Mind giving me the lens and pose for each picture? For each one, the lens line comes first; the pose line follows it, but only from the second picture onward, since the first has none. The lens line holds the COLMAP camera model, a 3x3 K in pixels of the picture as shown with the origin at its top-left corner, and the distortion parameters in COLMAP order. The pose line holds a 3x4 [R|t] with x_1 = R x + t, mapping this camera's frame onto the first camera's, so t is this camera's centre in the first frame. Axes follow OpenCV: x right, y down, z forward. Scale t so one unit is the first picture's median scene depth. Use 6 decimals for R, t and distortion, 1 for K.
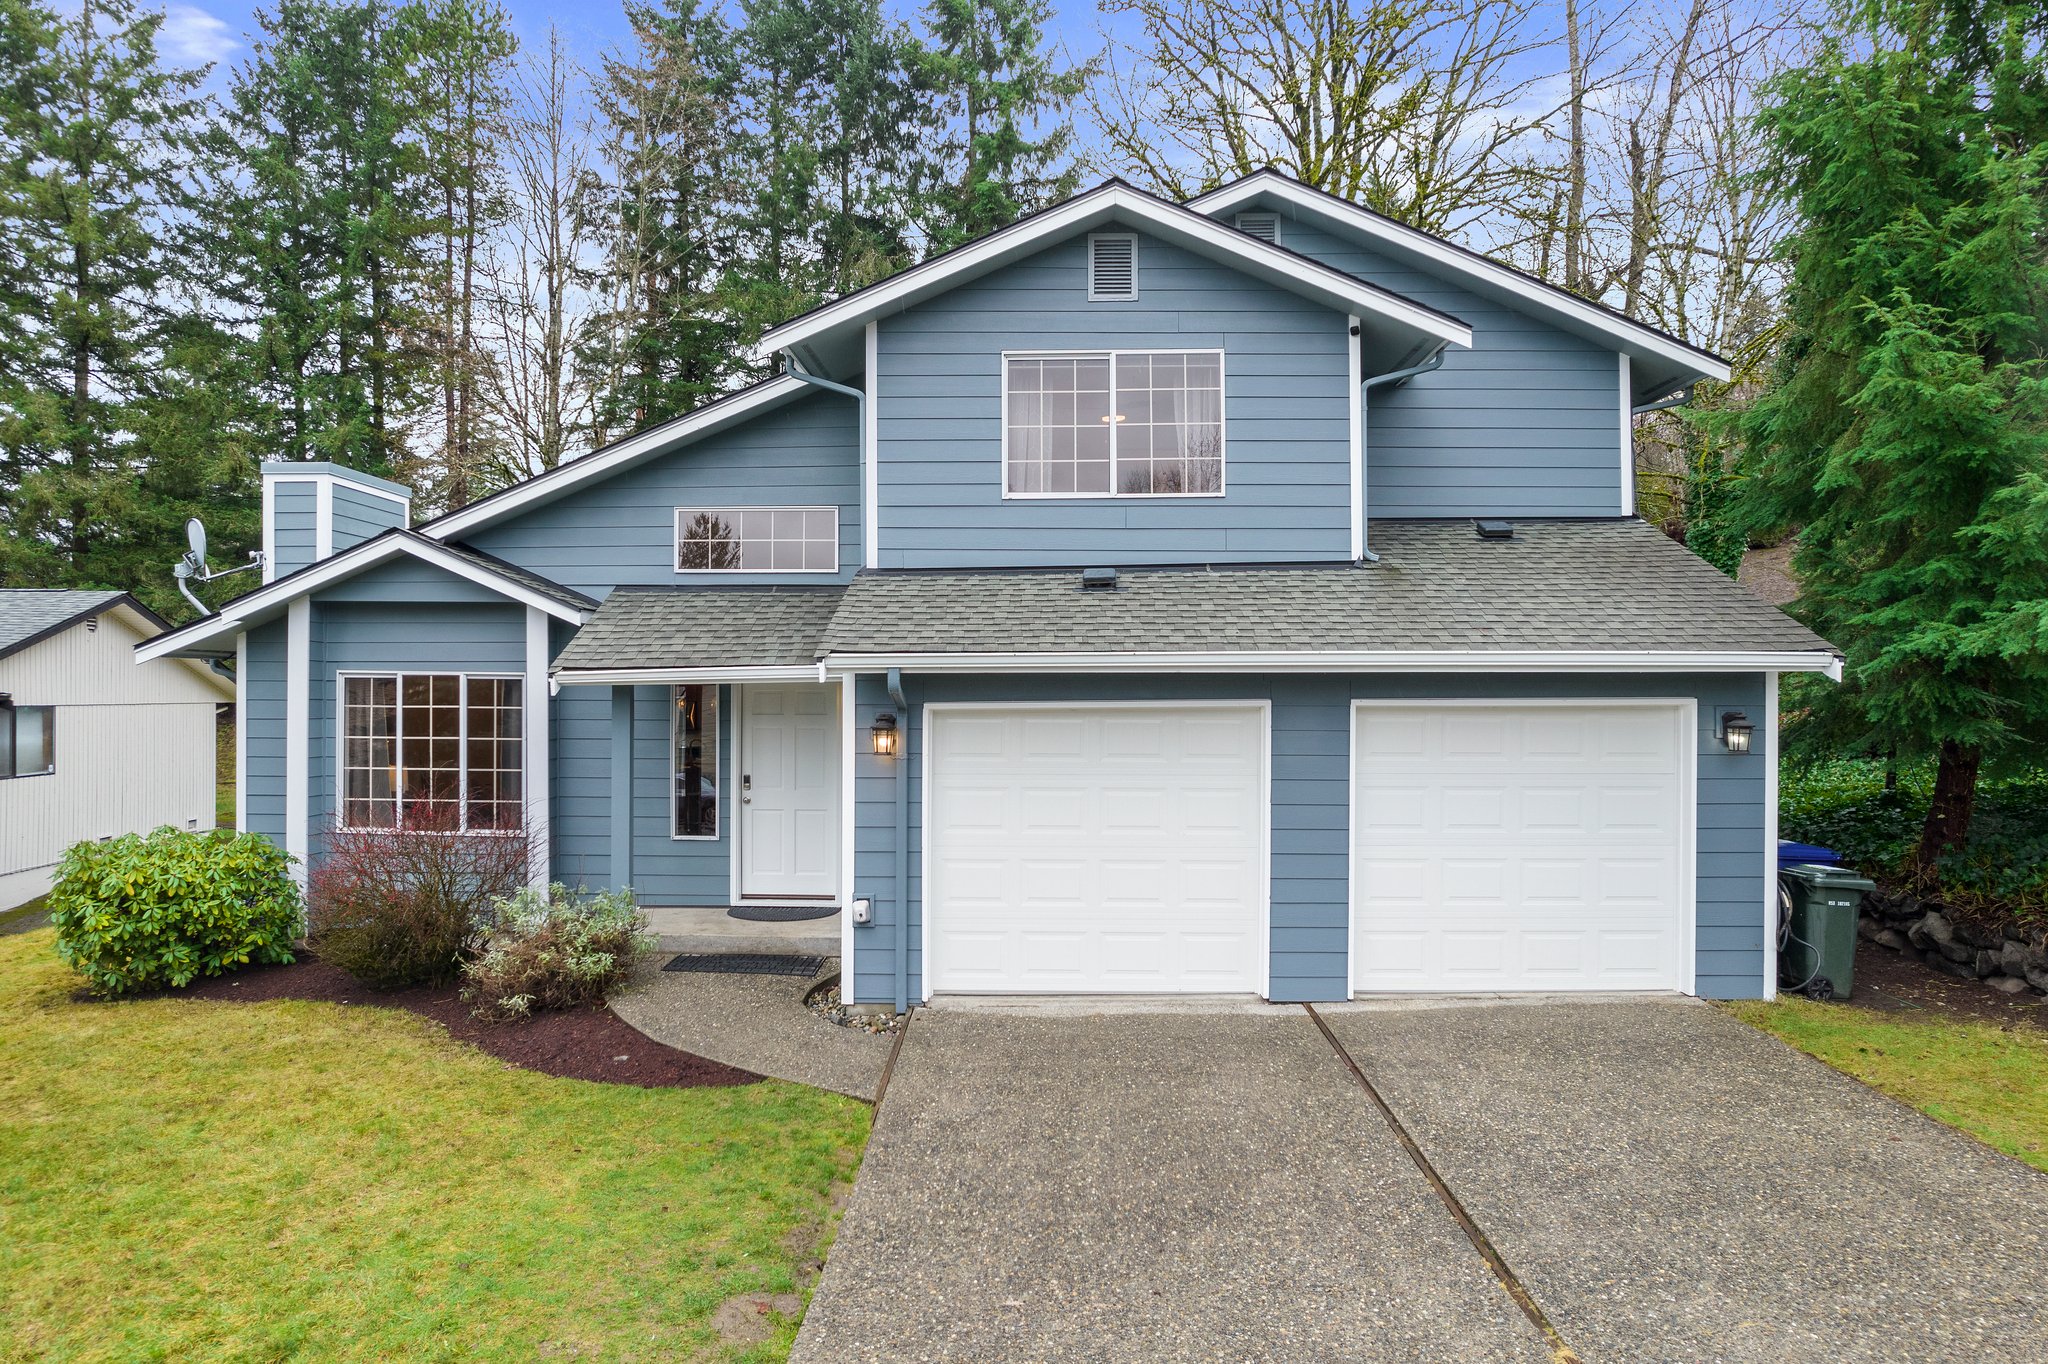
lens RADIAL K [[1297.4, 0, 1022.9], [0, 1297.4, 683.6], [0, 0, 1]] dist [-0.062467, 0.050318]
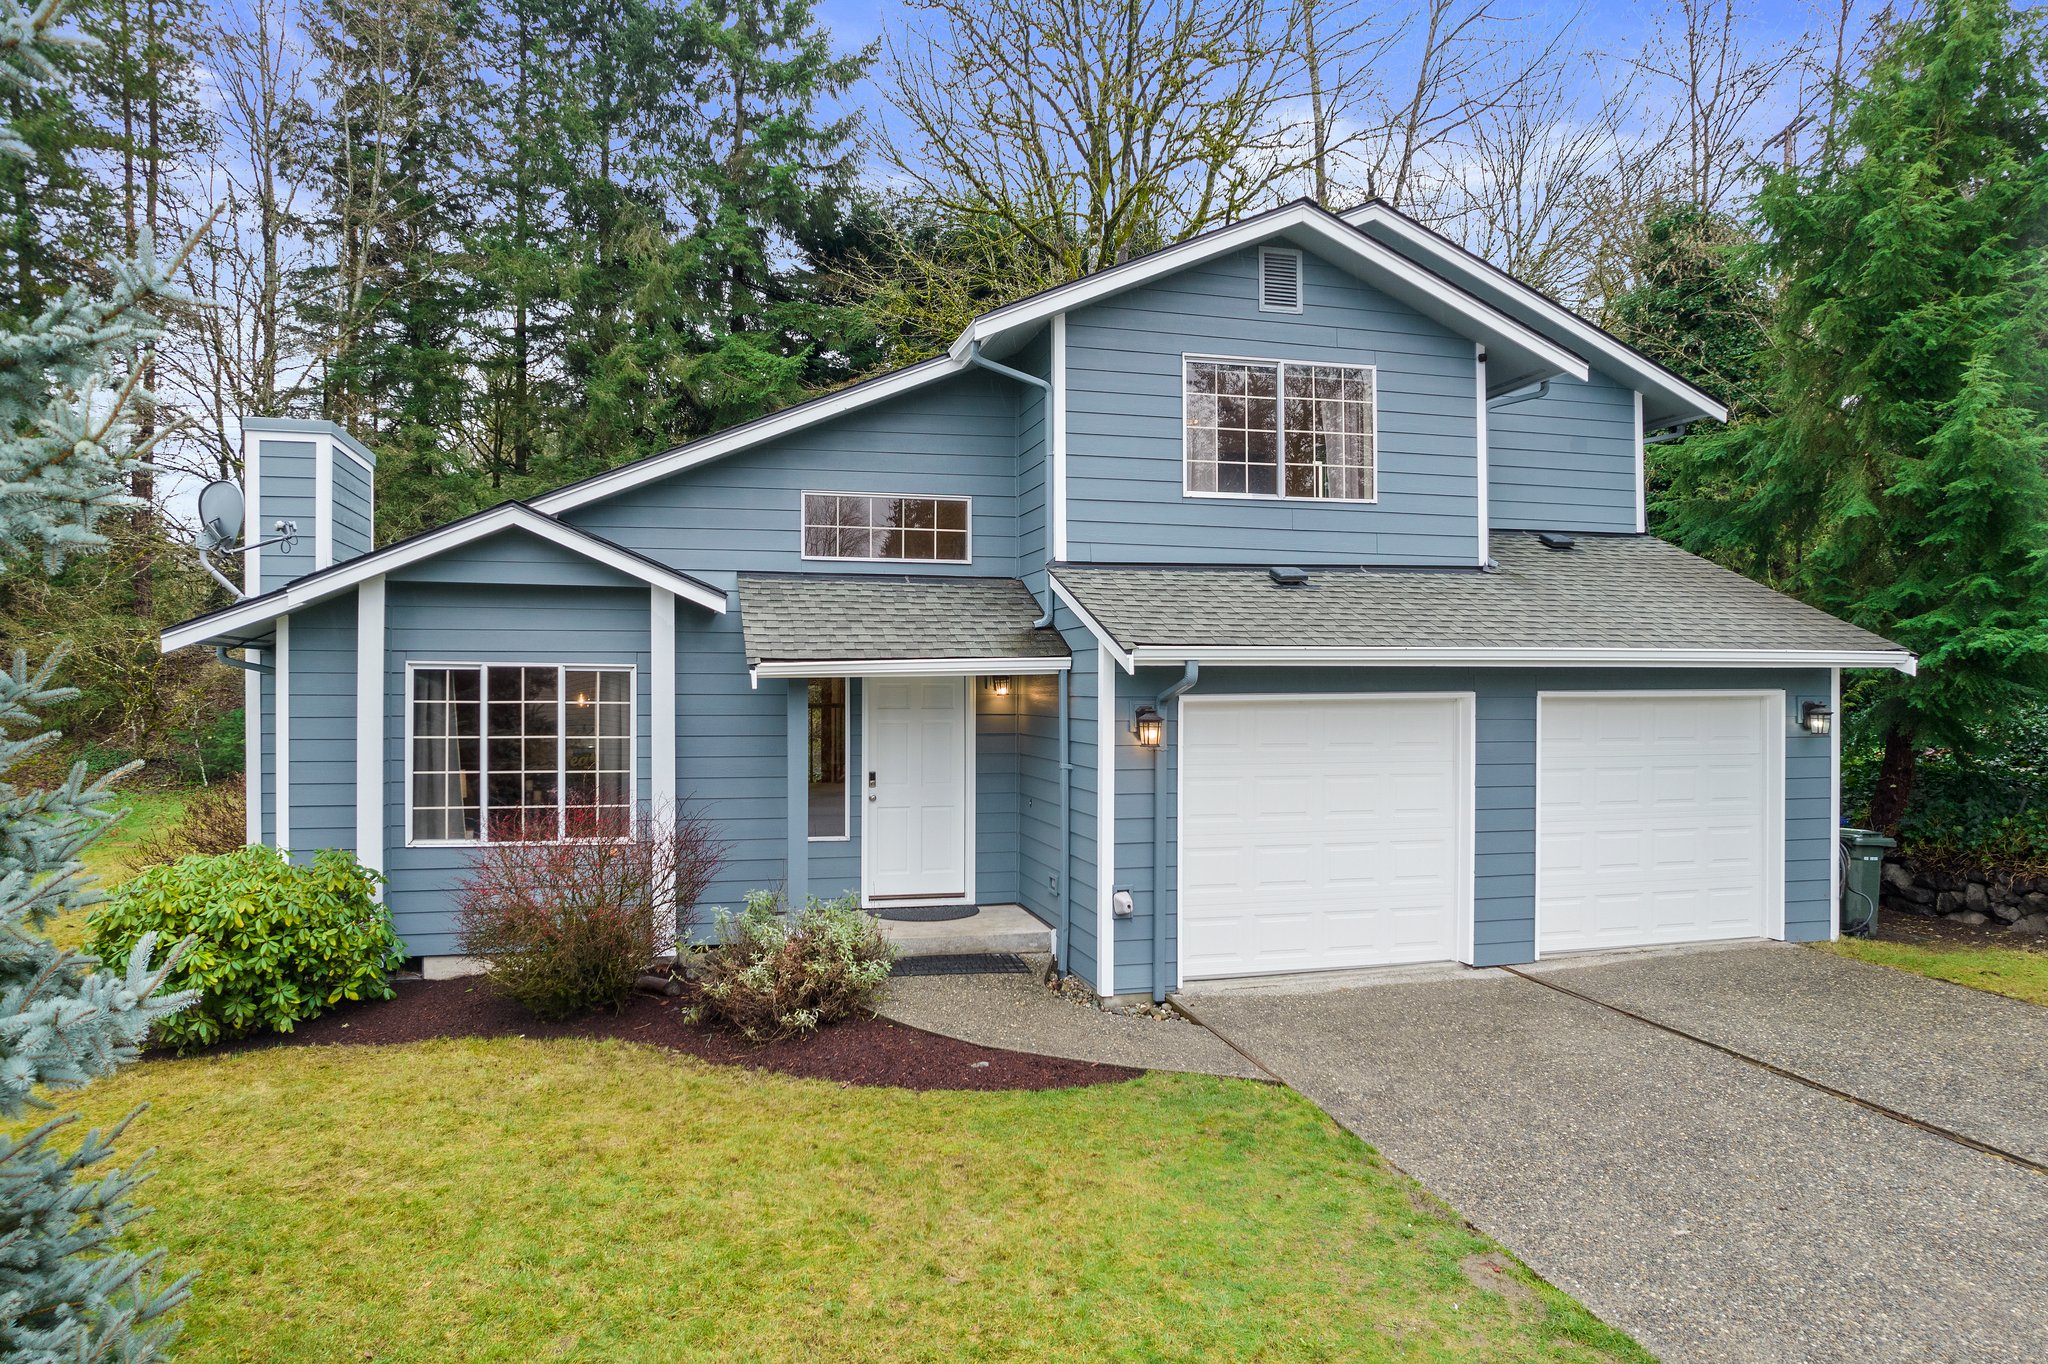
lens RADIAL K [[1297.4, 0, 1015.1], [0, 1297.4, 684.8], [0, 0, 1]] dist [-0.062467, 0.050318]
pose [[0.961139, 0.000125, 0.276064, -0.434181], [-0.000952, 0.999995, 0.002860, 0.003686], [-0.276062, -0.003012, 0.961135, 0.051791]]
